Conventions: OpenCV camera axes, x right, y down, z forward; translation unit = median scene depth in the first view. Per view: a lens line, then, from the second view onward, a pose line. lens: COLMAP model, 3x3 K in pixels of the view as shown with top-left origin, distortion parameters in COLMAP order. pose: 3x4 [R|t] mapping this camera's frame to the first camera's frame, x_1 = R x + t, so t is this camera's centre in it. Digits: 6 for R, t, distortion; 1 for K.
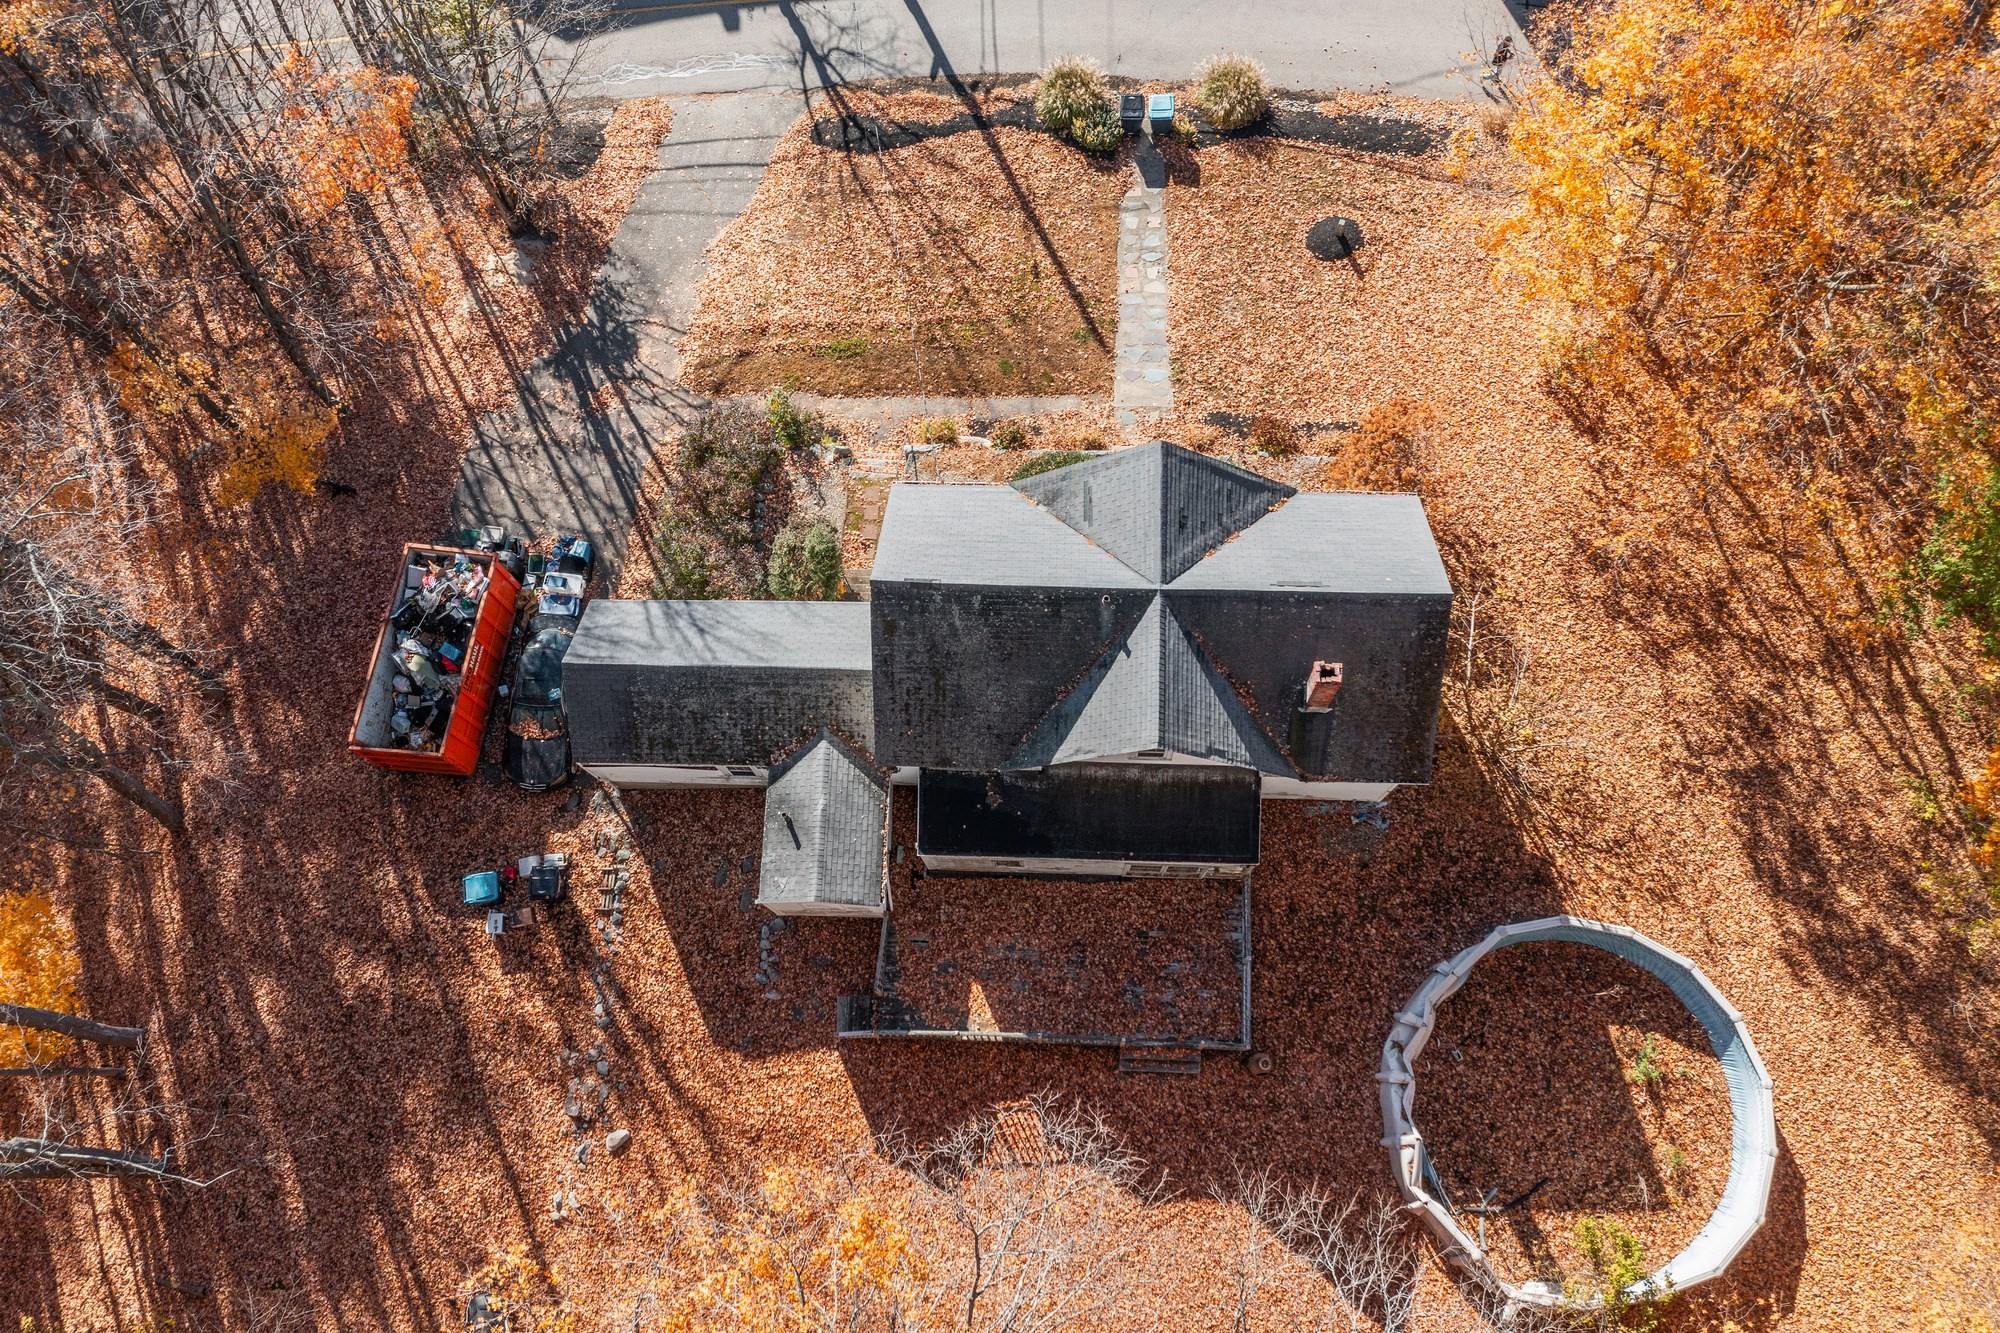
lens RADIAL K [[1560.3, 0, 1000.0], [0, 1560.3, 666.5], [0, 0, 1]] dist [-0.028152, 0.002941]
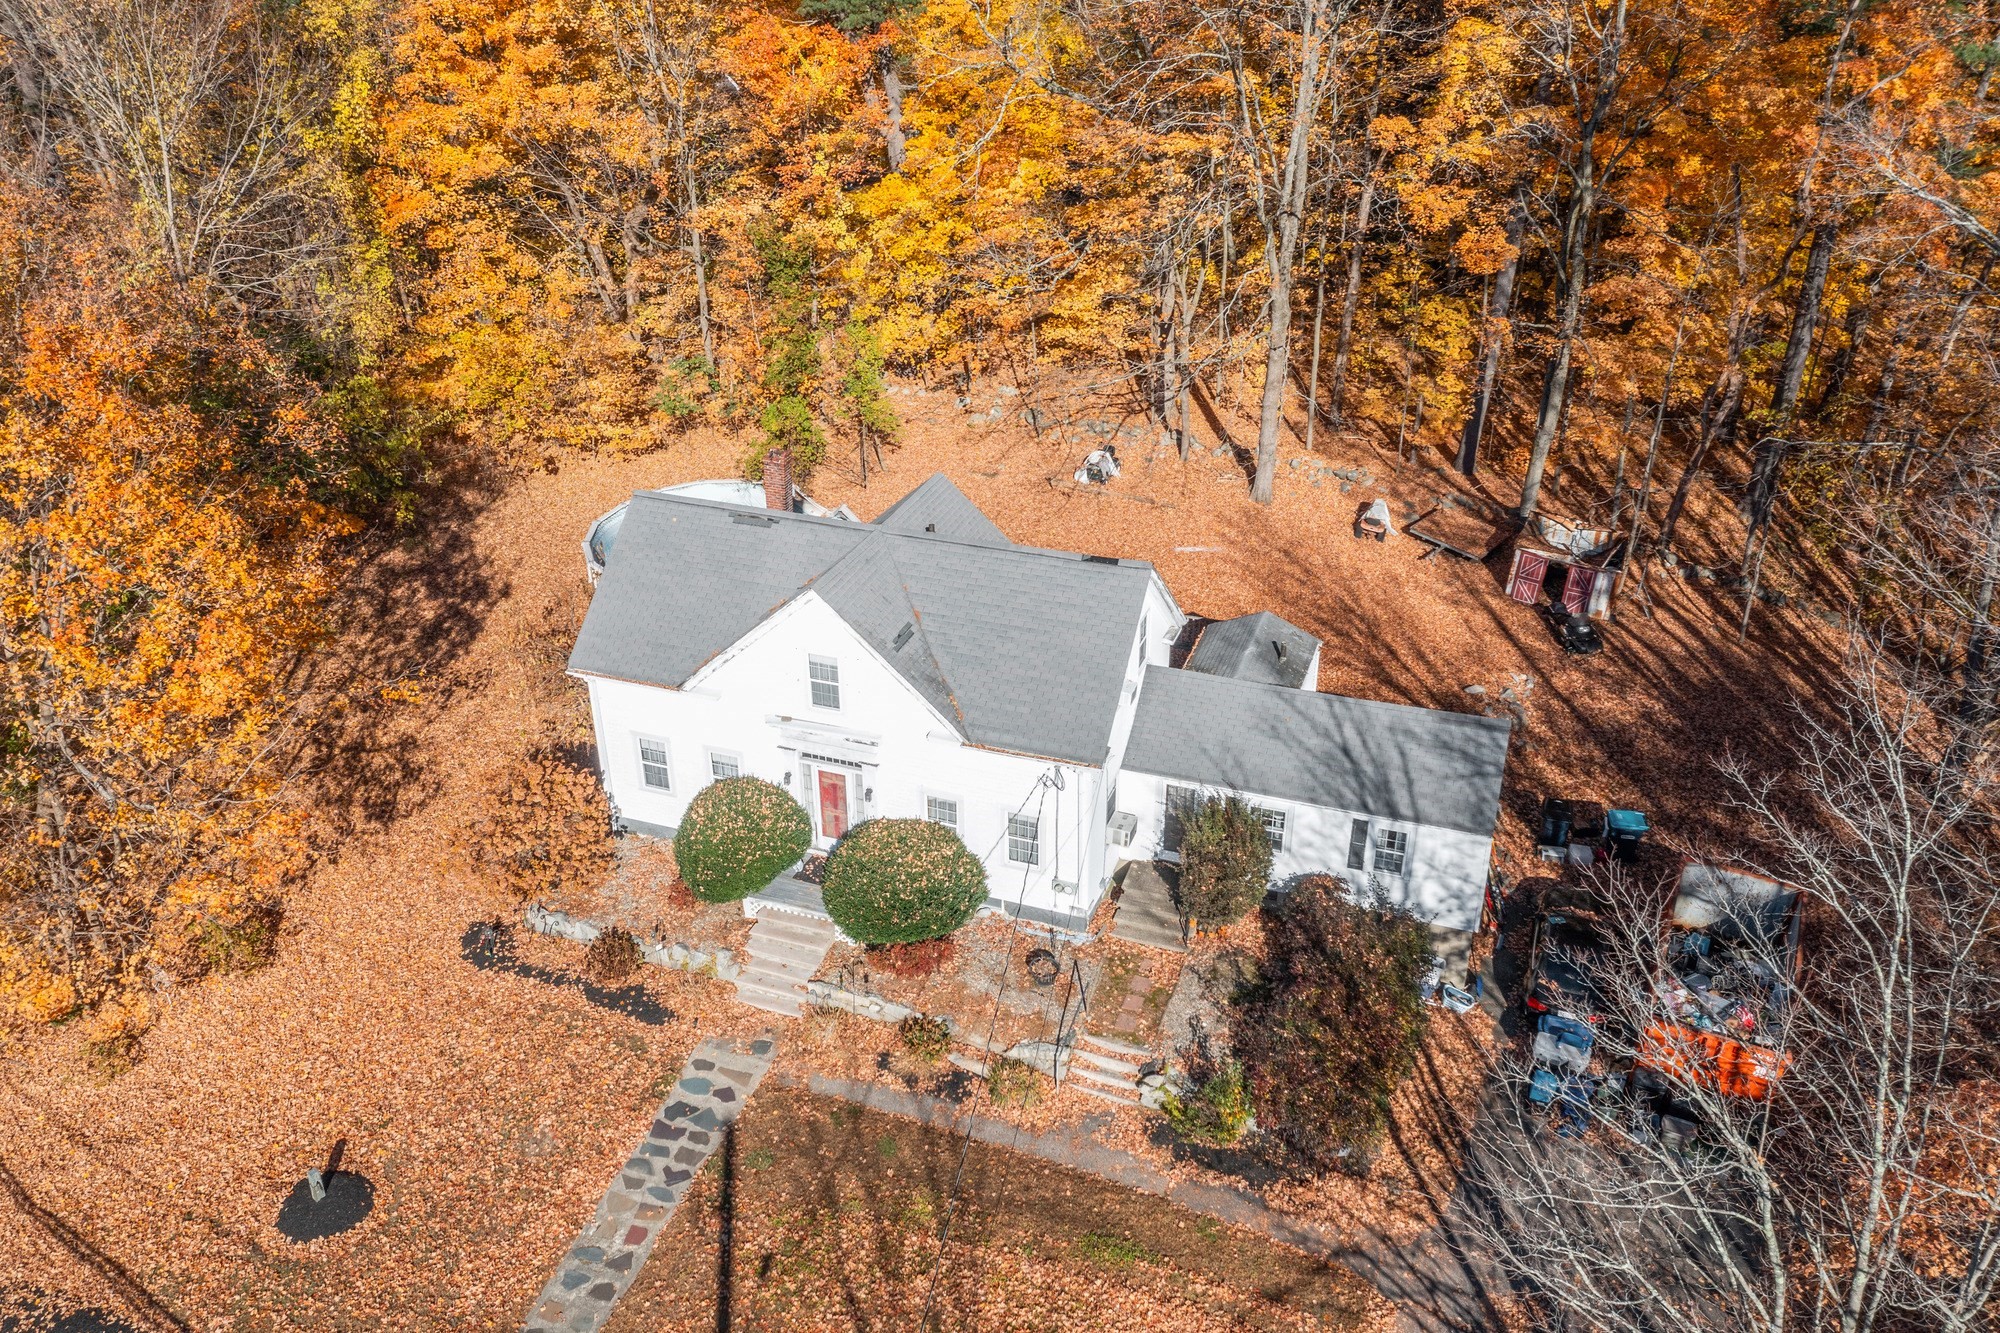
lens RADIAL K [[1563.2, 0, 994.4], [0, 1563.2, 662.8], [0, 0, 1]] dist [-0.024144, 0.004067]
pose [[-0.949672, -0.112734, 0.292259, -0.243019], [0.309428, -0.192364, 0.931263, -0.864929], [-0.048765, 0.974827, 0.217565, 0.737743]]
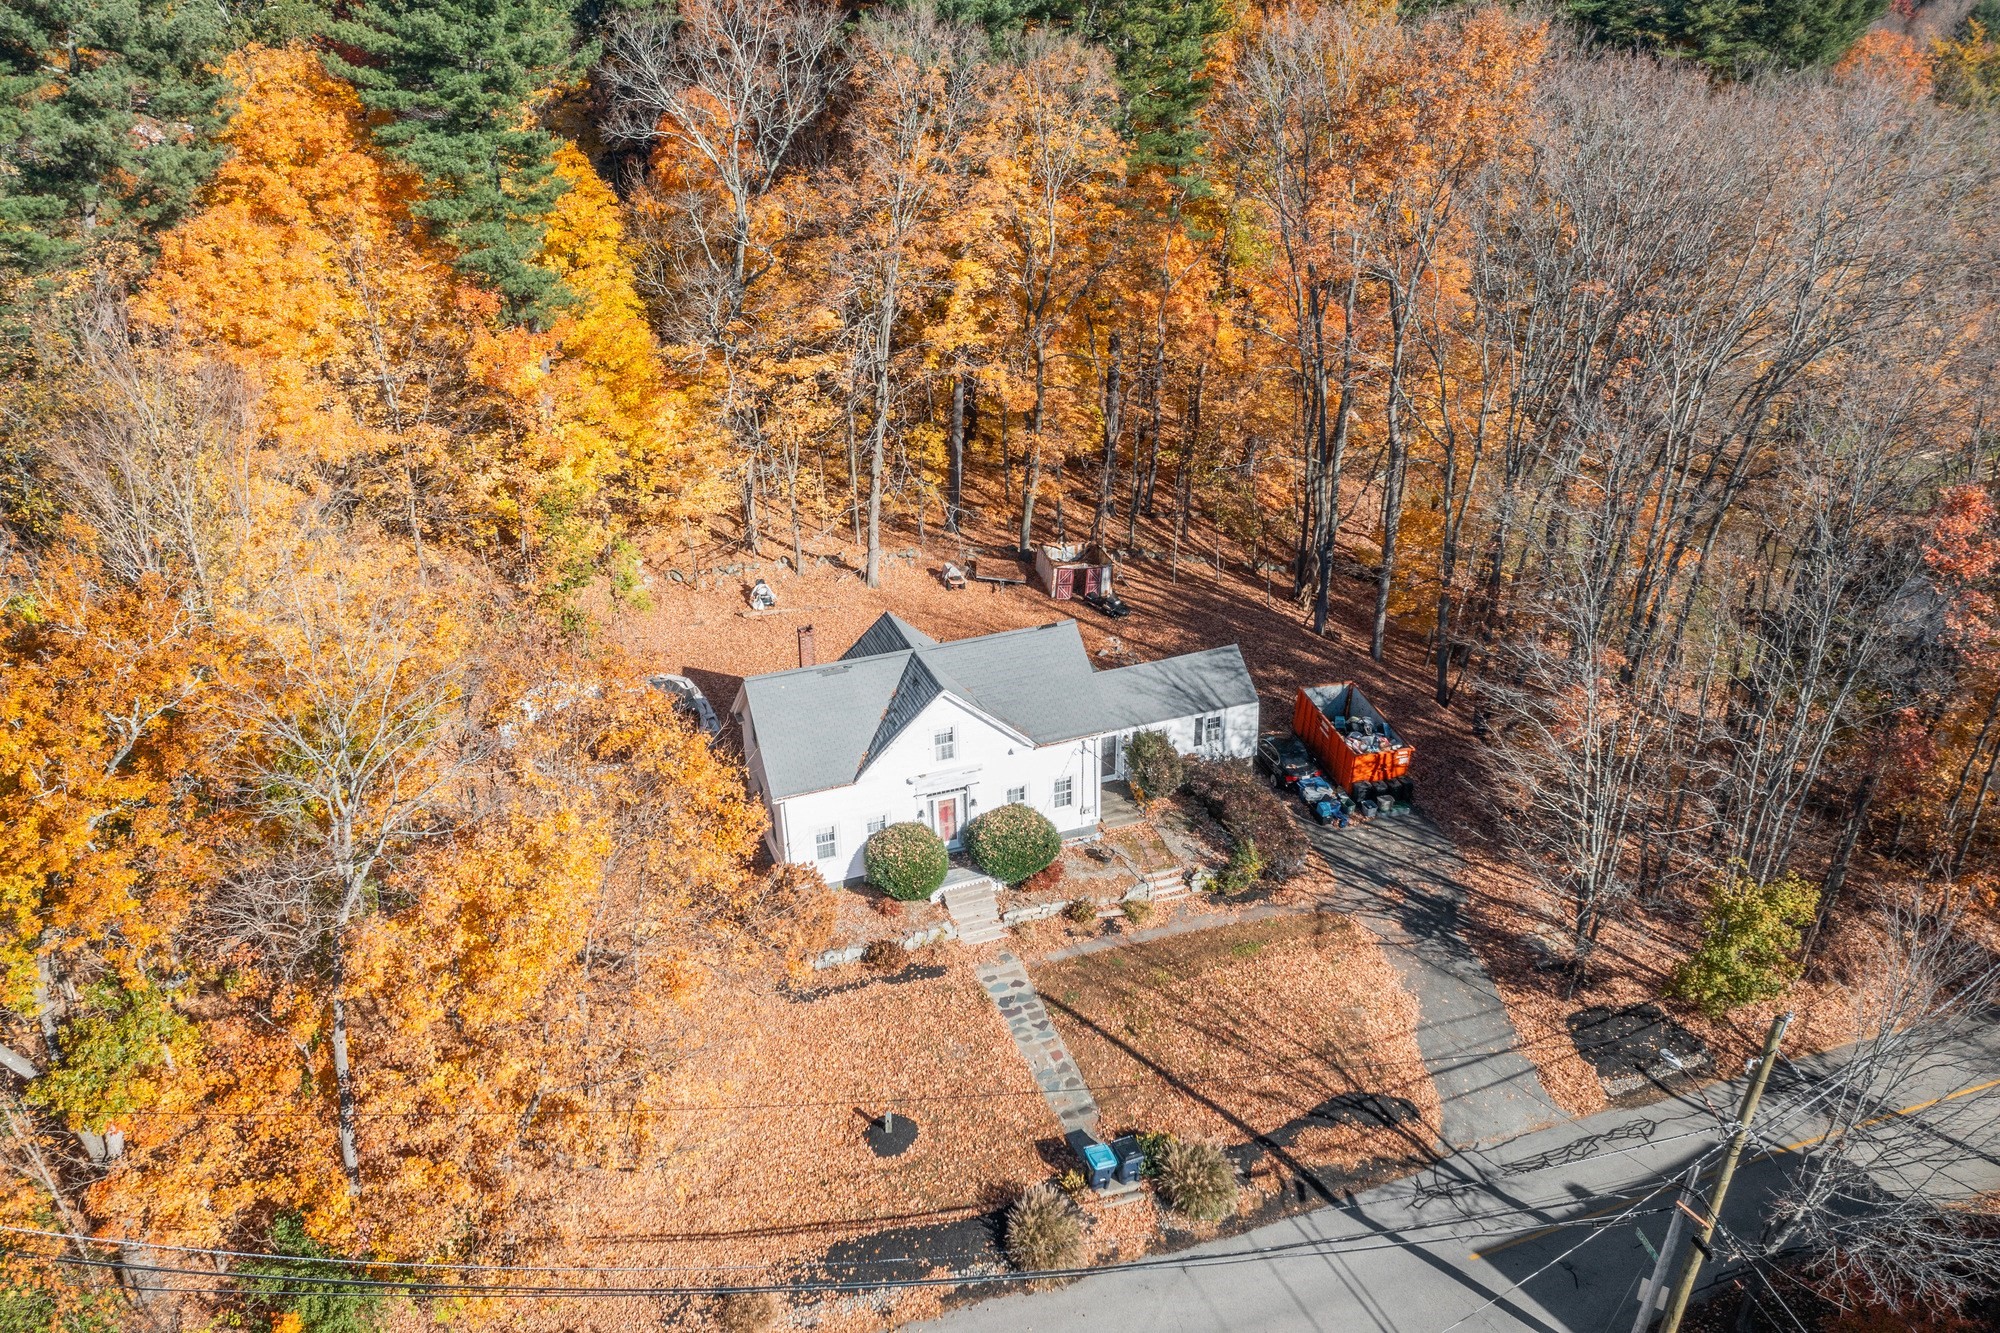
lens RADIAL K [[1563.2, 0, 994.4], [0, 1563.2, 662.8], [0, 0, 1]] dist [-0.024144, 0.004067]
pose [[-0.923748, 0.216794, -0.315739, 0.476022], [-0.351056, -0.149658, 0.924317, -1.405107], [0.153133, 0.964678, 0.214353, 0.573104]]
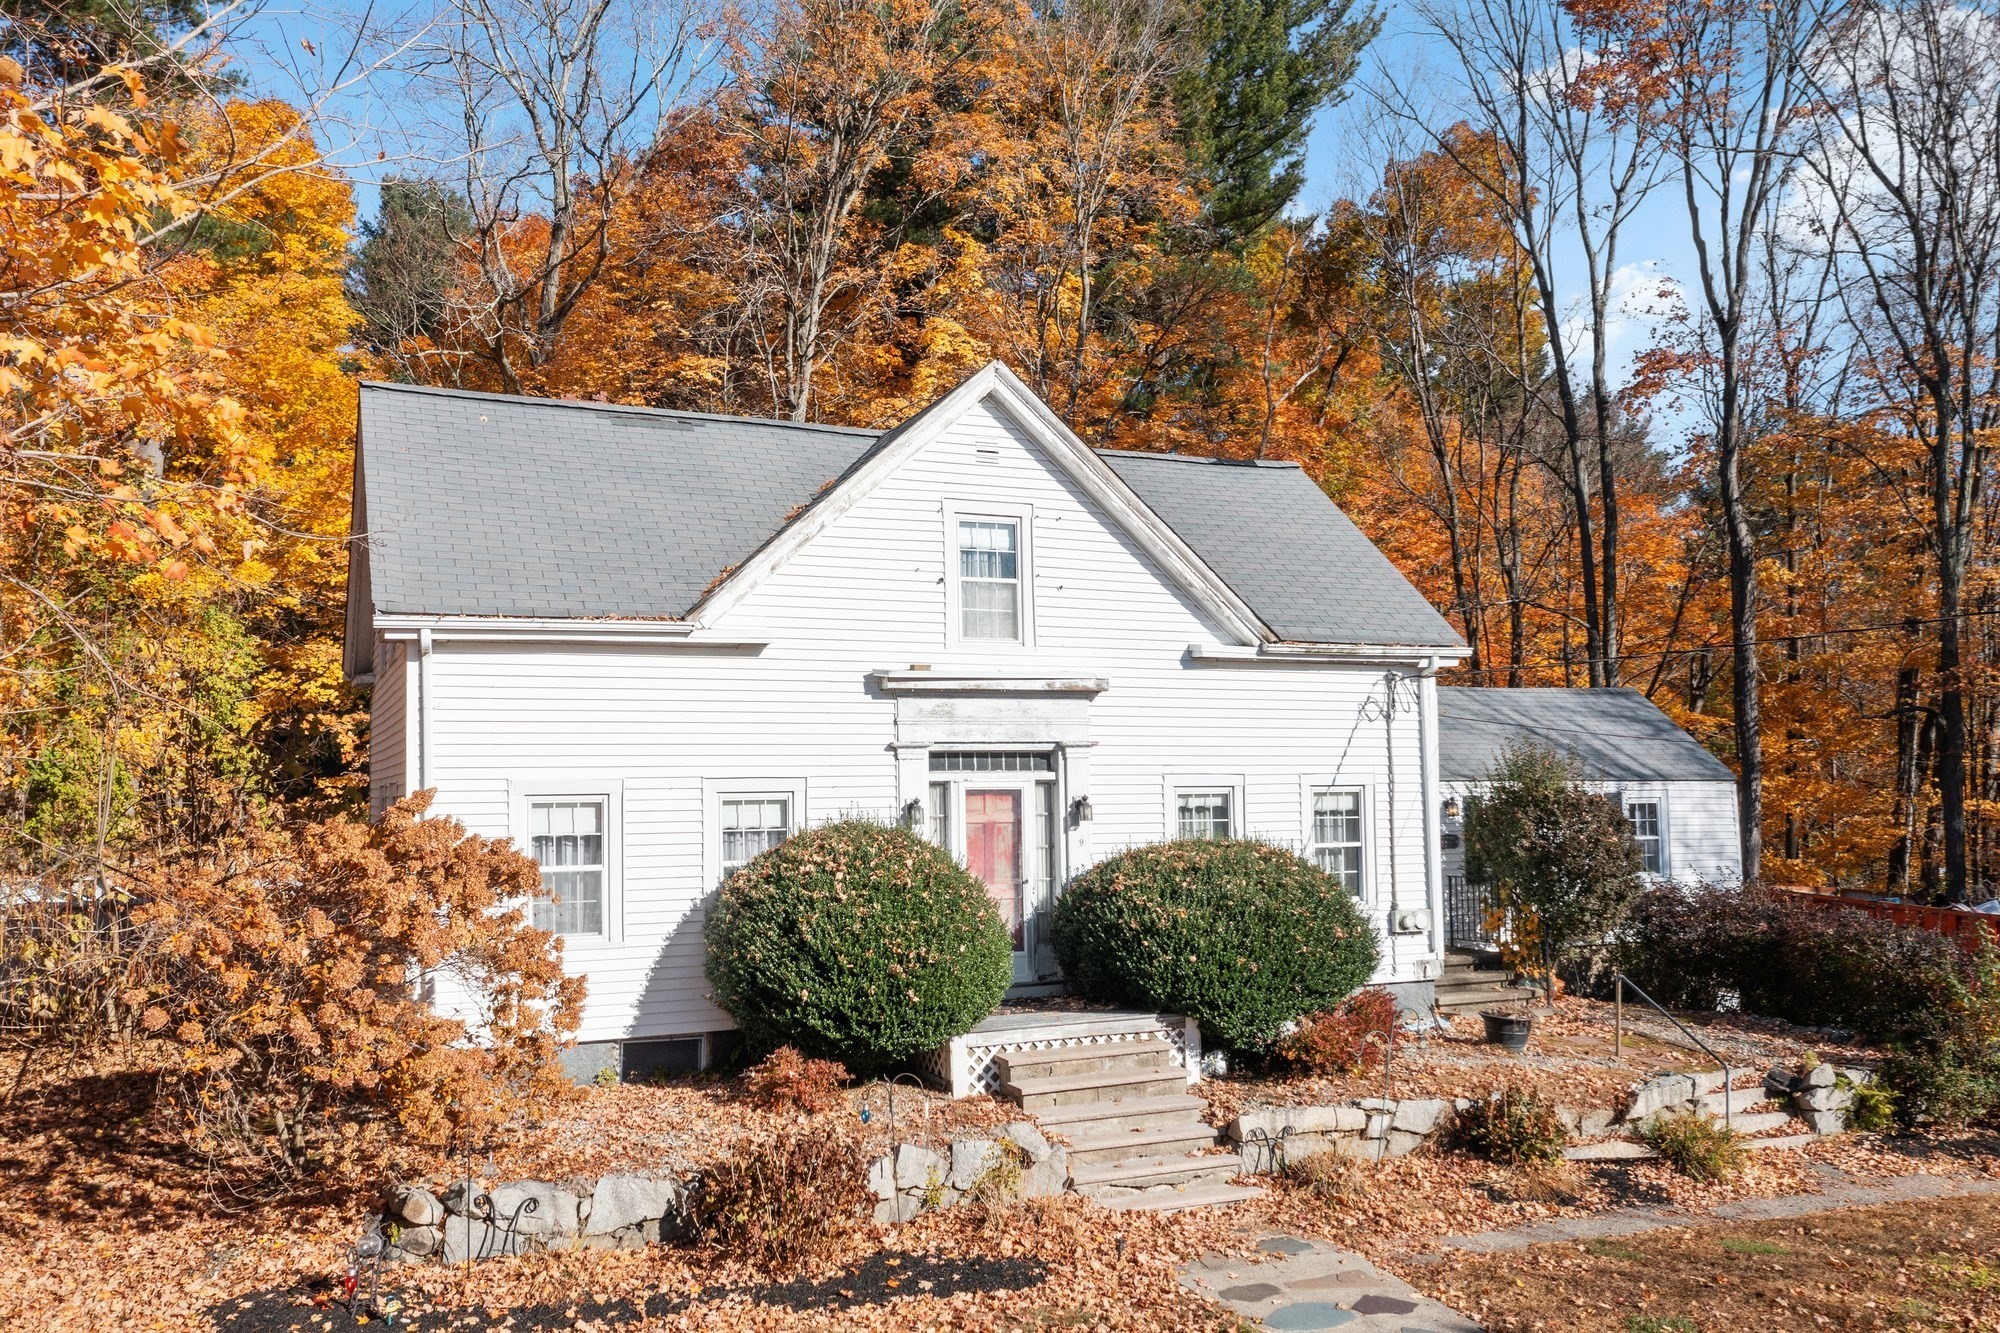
lens RADIAL K [[1586.0, 0, 990.1], [0, 1586.0, 726.7], [0, 0, 1]] dist [-0.022805, 0.003572]
pose [[-0.896528, 0.024794, -0.442293, 0.286665], [-0.411853, 0.321047, 0.852823, -0.467671], [0.163142, 0.946739, -0.277616, 1.097770]]
